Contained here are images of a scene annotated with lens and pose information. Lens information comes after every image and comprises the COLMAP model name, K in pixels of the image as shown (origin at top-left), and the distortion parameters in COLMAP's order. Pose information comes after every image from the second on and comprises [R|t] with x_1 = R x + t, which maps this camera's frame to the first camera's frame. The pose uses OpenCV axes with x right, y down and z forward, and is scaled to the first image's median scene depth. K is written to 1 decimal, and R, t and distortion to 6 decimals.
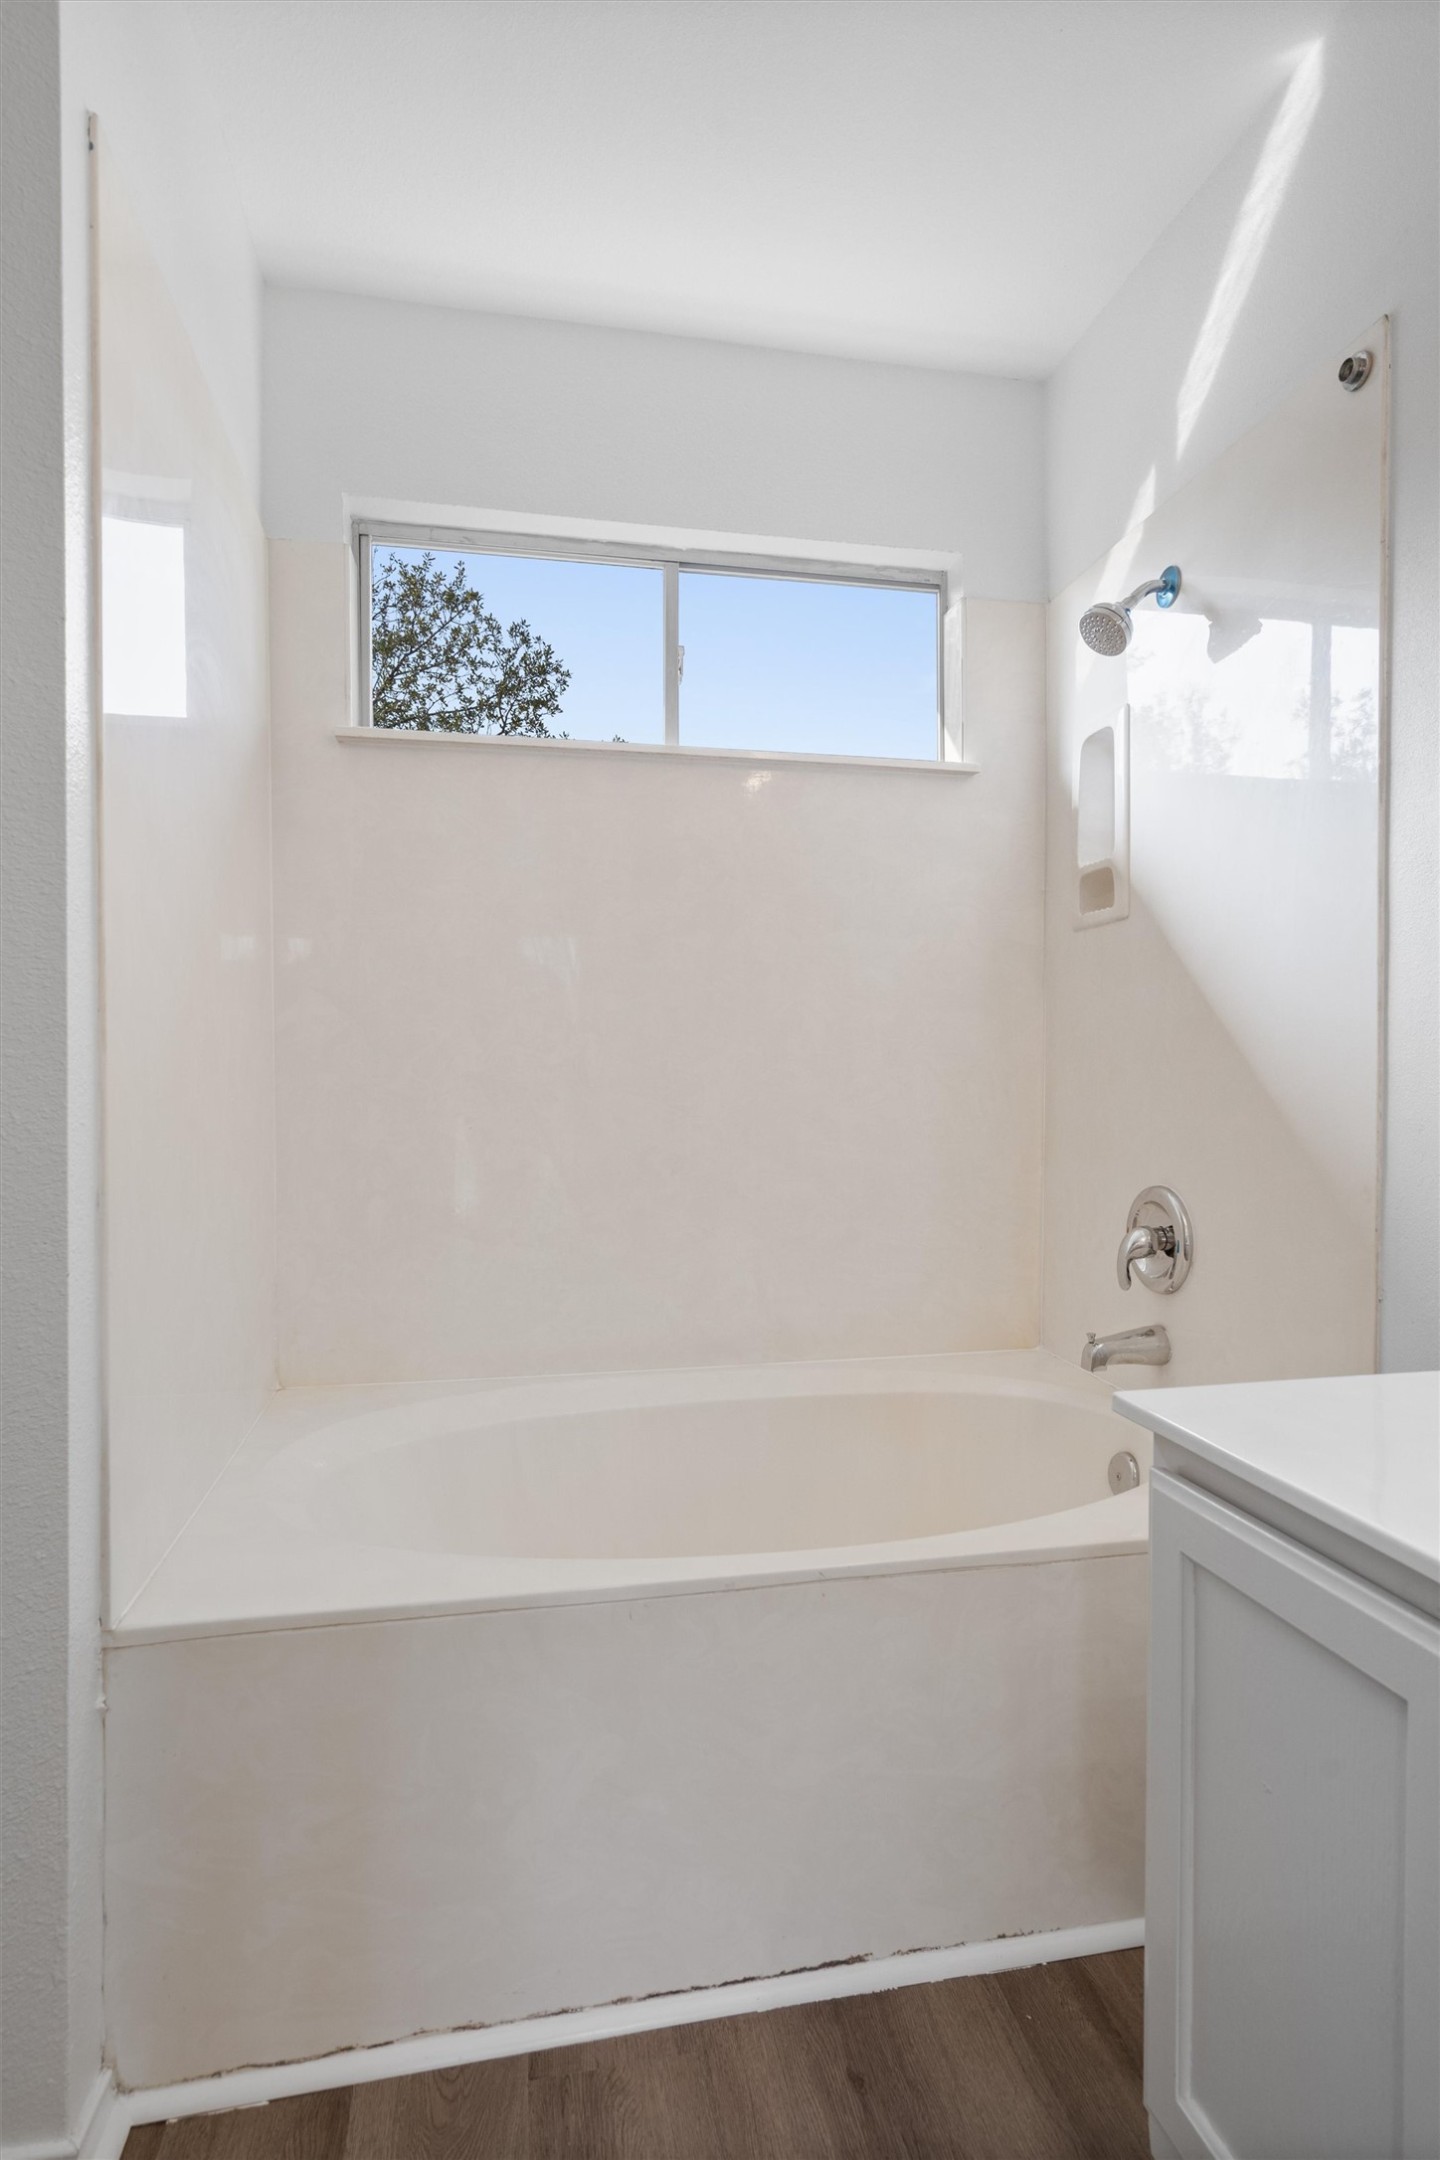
lens RADIAL K [[1195.6, 0, 720.0], [0, 1195.6, 1080.0], [0, 0, 1]] dist [0.007753, 0.000692]
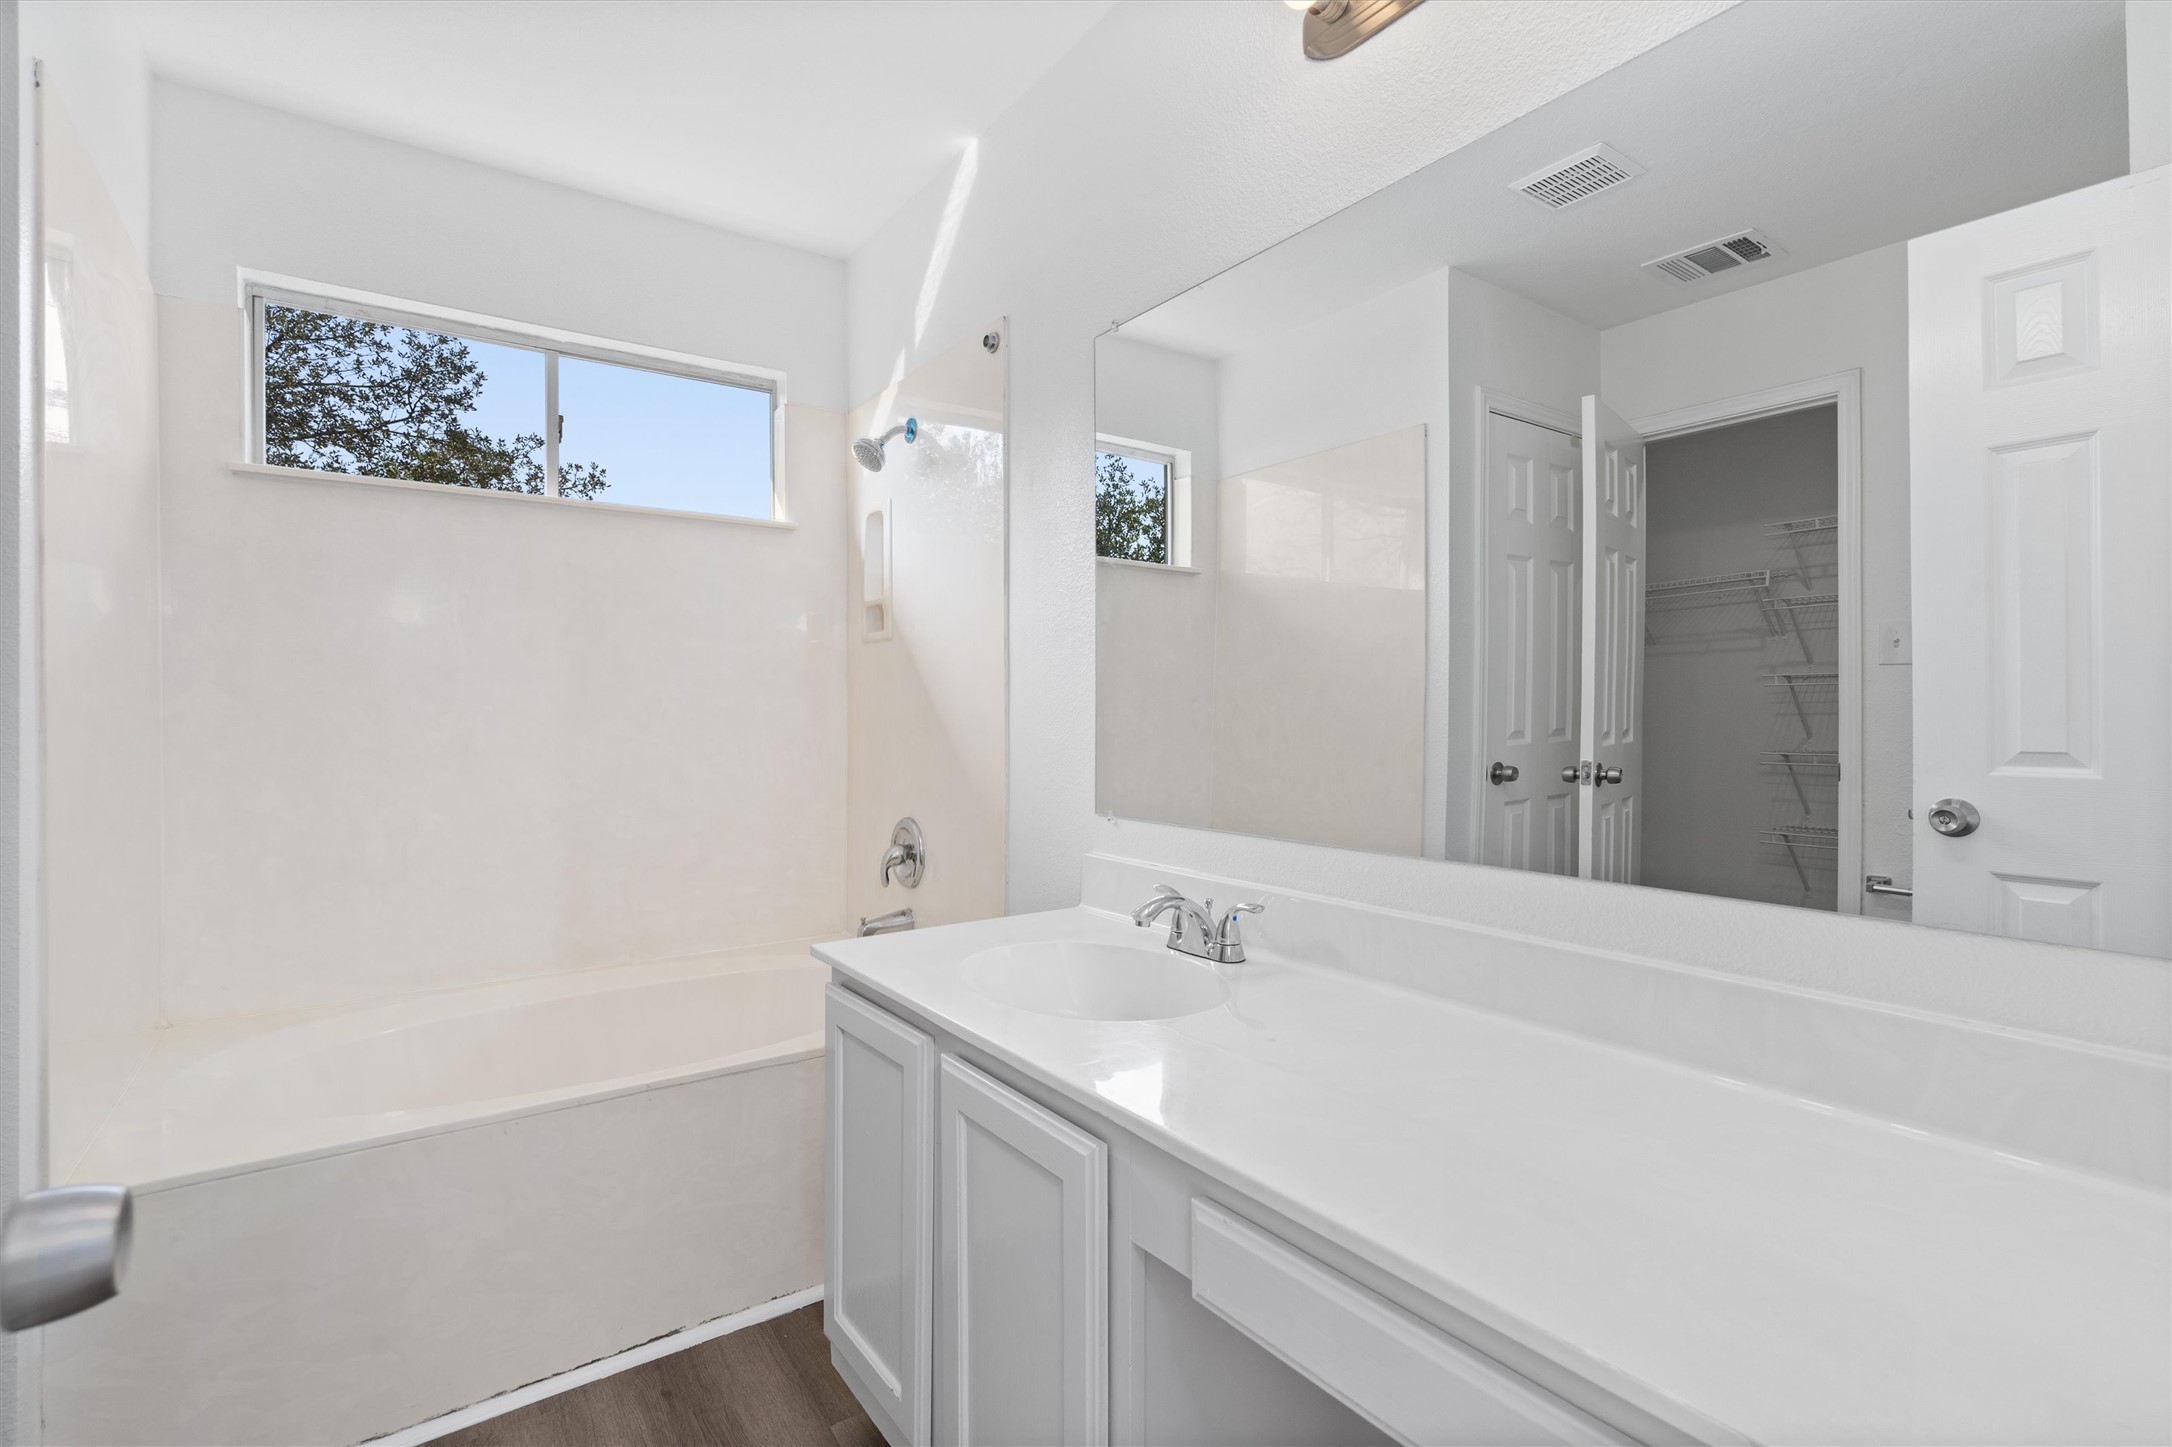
lens RADIAL K [[1019.6, 0, 1092.9], [0, 1019.6, 707.2], [0, 0, 1]] dist [-0.000572, 0.000597]
pose [[0.910221, -0.000947, 0.414121, 0.043192], [0.004933, 0.999951, -0.008555, -0.041867], [-0.414093, 0.009830, 0.910181, -0.299140]]
